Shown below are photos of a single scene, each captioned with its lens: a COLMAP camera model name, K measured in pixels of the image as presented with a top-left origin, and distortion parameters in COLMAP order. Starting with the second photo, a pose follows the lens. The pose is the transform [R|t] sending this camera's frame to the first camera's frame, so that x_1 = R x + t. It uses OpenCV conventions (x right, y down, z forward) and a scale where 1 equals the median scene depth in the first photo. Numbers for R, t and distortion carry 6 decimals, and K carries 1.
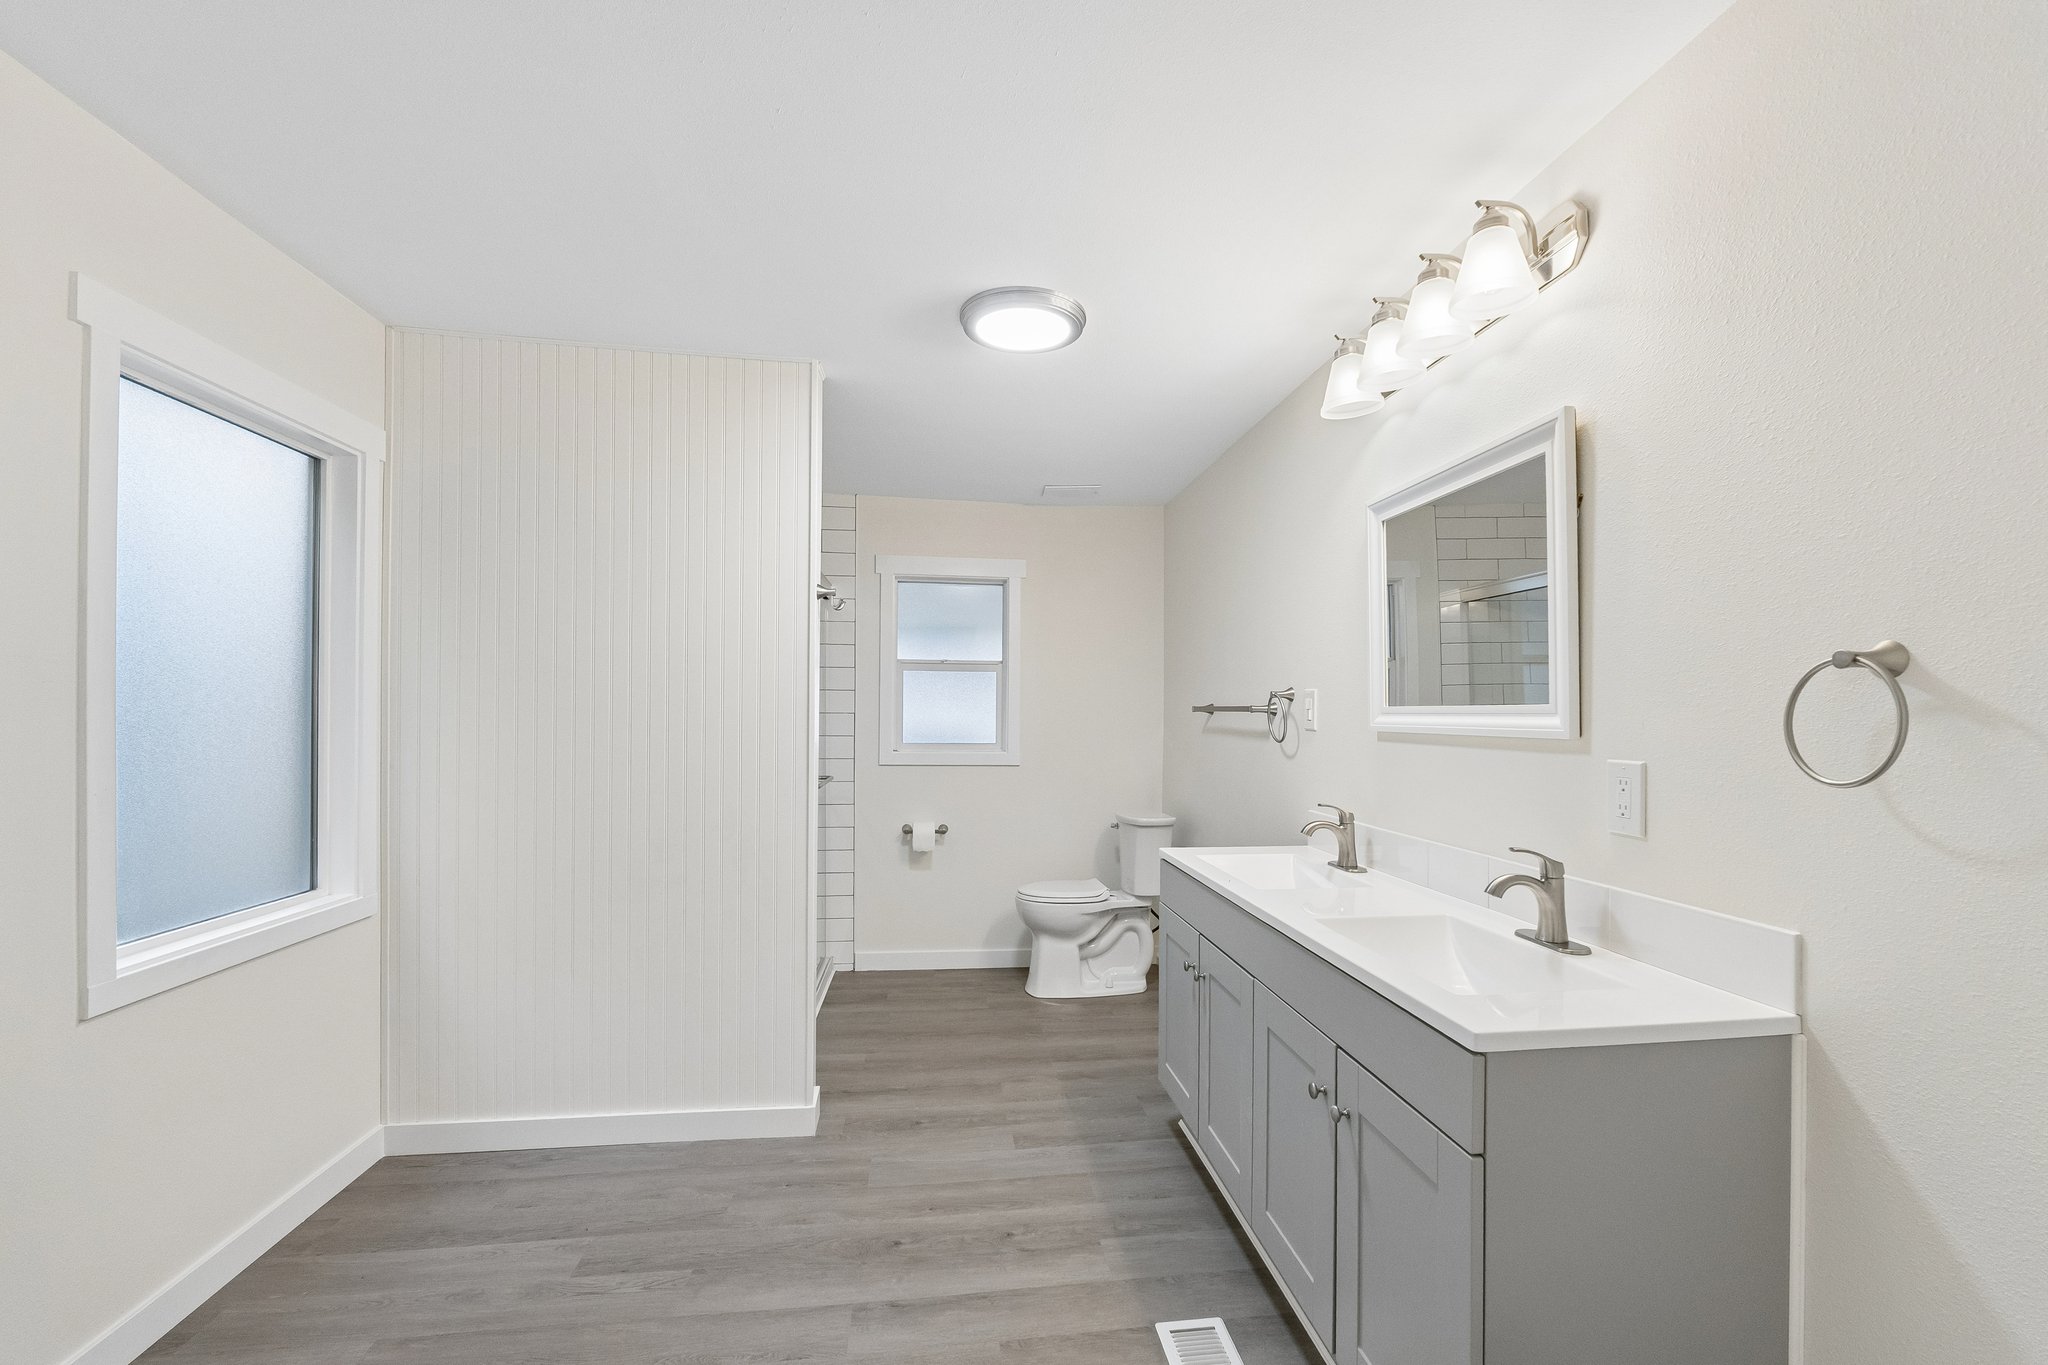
lens RADIAL K [[862.6, 0, 1061.0], [0, 862.6, 712.1], [0, 0, 1]] dist [-0.005010, -0.002421]
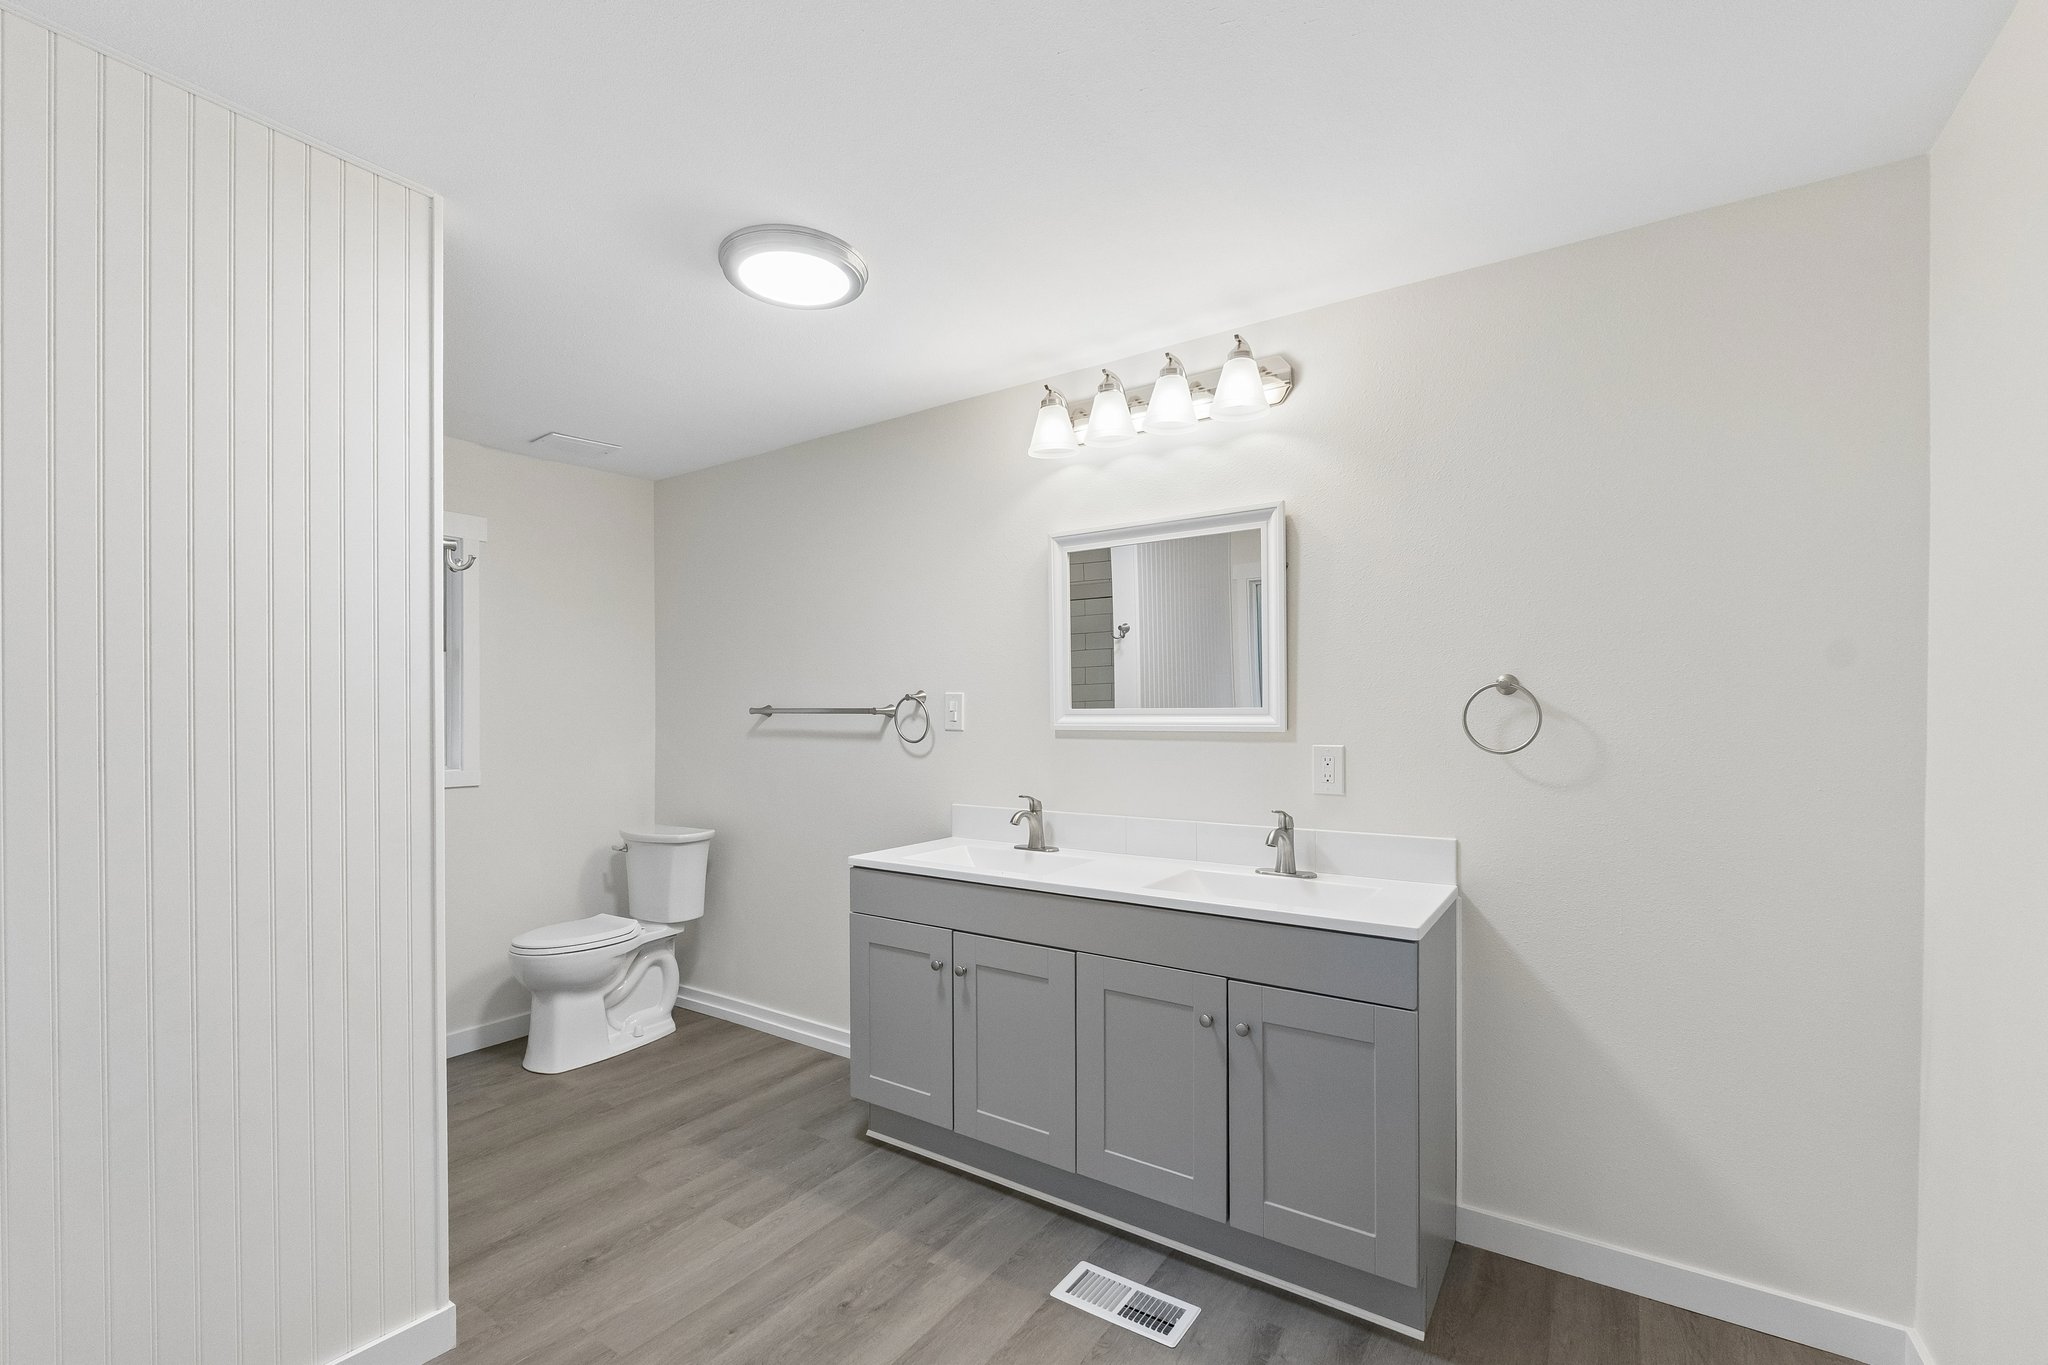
lens RADIAL K [[862.6, 0, 1012.5], [0, 862.6, 713.7], [0, 0, 1]] dist [-0.005010, -0.002421]
pose [[0.674881, -0.009002, 0.737872, -0.485972], [0.006441, 0.999959, 0.006308, -0.006865], [-0.737899, 0.000495, 0.674911, 0.223039]]
